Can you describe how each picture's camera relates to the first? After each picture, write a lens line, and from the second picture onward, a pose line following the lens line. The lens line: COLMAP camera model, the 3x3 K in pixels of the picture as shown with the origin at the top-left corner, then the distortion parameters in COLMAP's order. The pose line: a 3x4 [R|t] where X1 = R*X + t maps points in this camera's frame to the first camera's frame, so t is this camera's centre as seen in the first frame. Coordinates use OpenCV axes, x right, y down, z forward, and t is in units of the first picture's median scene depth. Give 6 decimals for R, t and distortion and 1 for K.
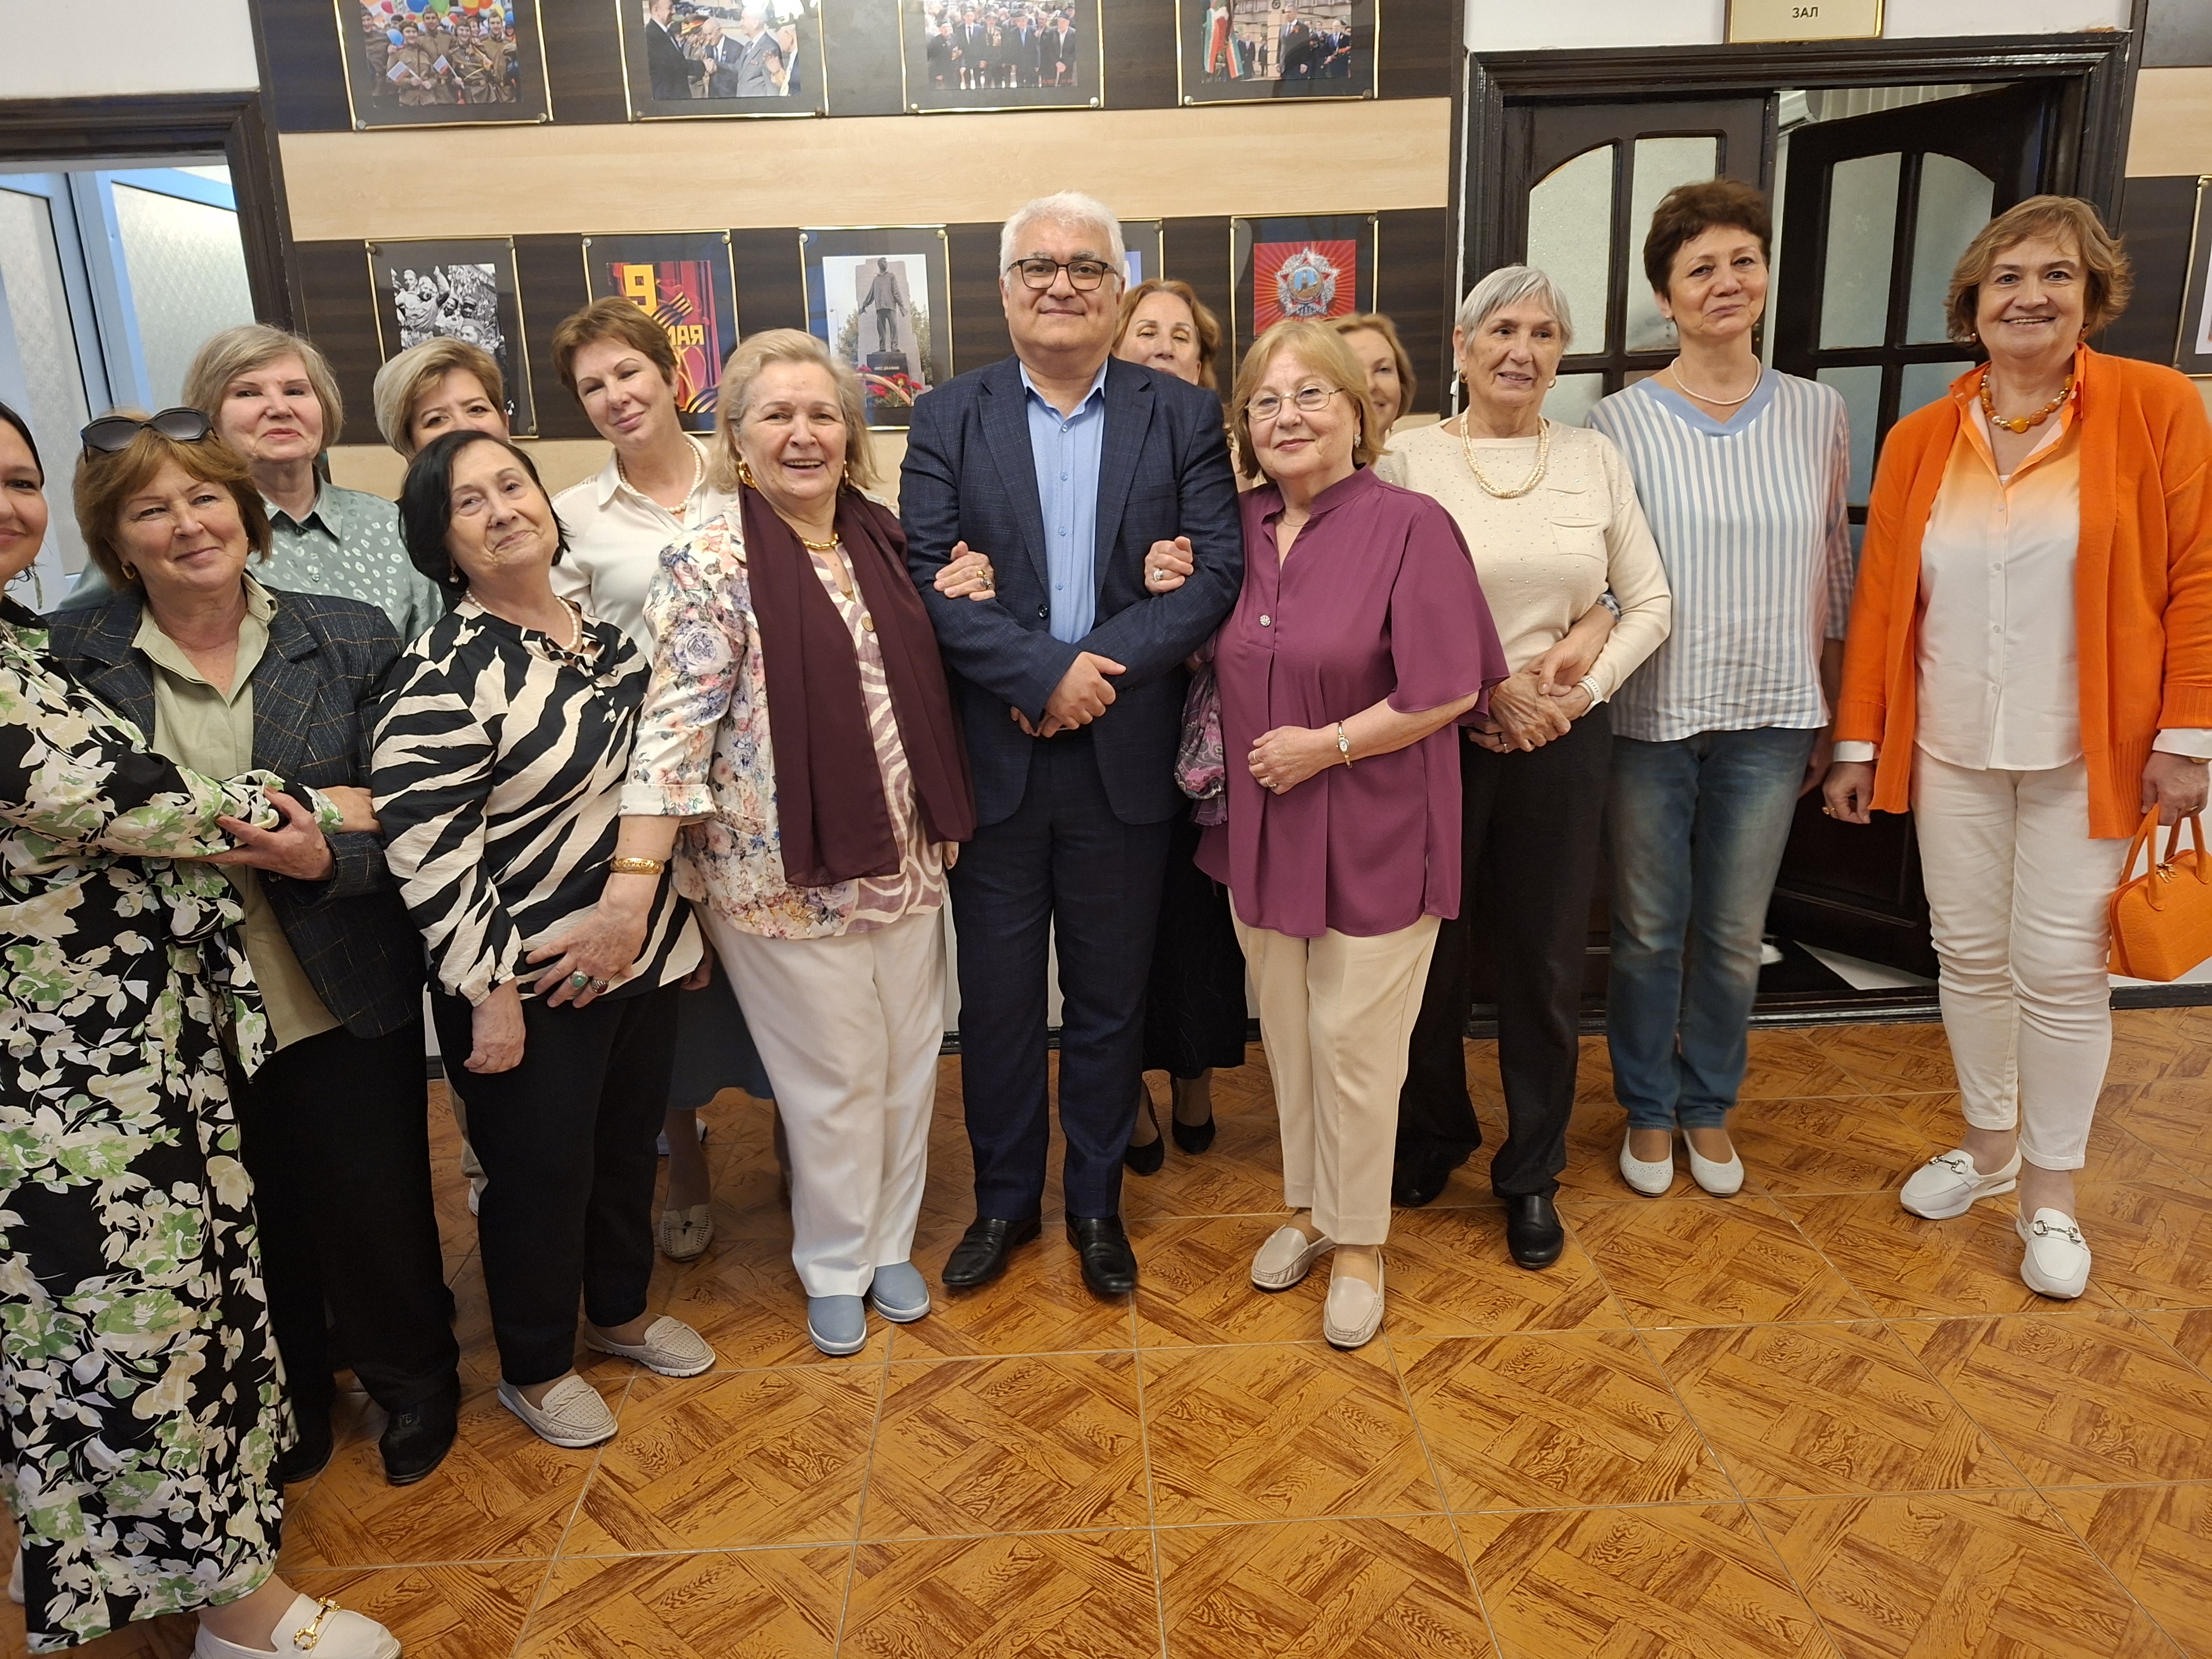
lens RADIAL K [[1525.2, 0, 1106.0], [0, 1525.2, 829.5], [0, 0, 1]] dist [0.071365, -0.071317]
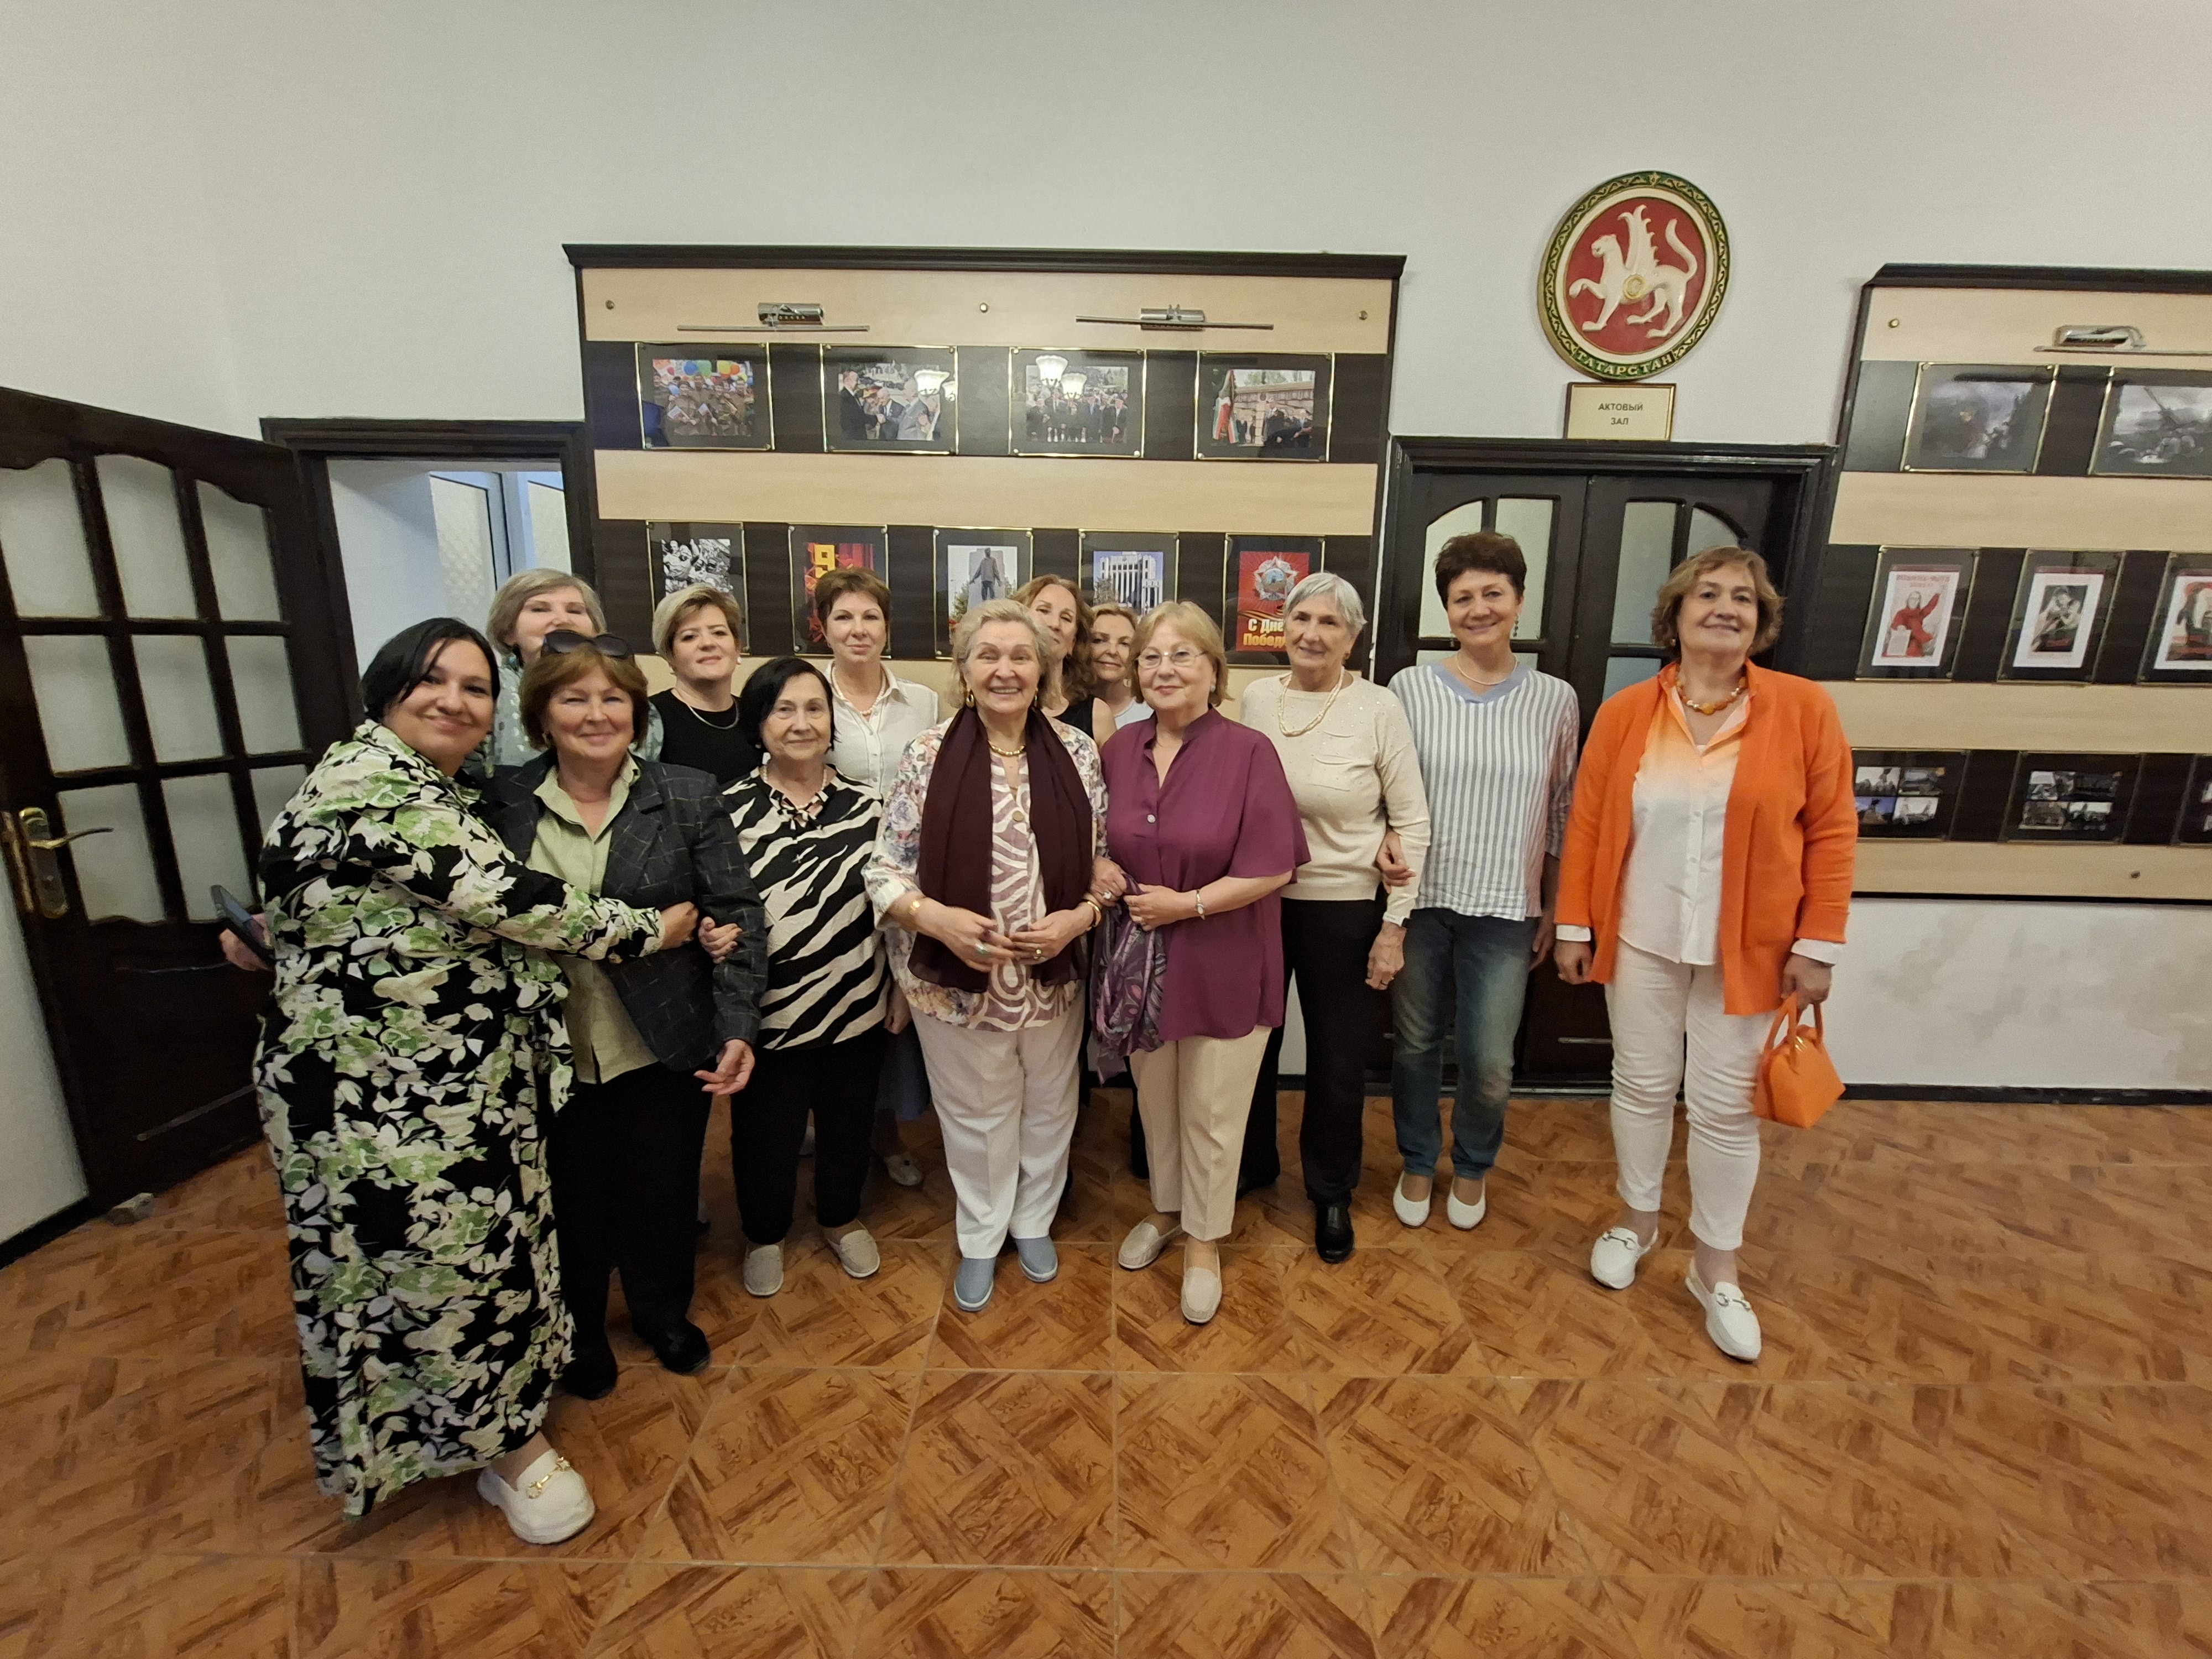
lens RADIAL K [[883.0, 0, 1117.6], [0, 883.0, 825.7], [0, 0, 1]] dist [0.000223, -0.000049]
pose [[0.998318, 0.056691, -0.012150, 0.005857], [-0.057327, 0.996508, -0.060709, -0.085719], [0.008666, 0.061304, 0.998082, 0.237671]]
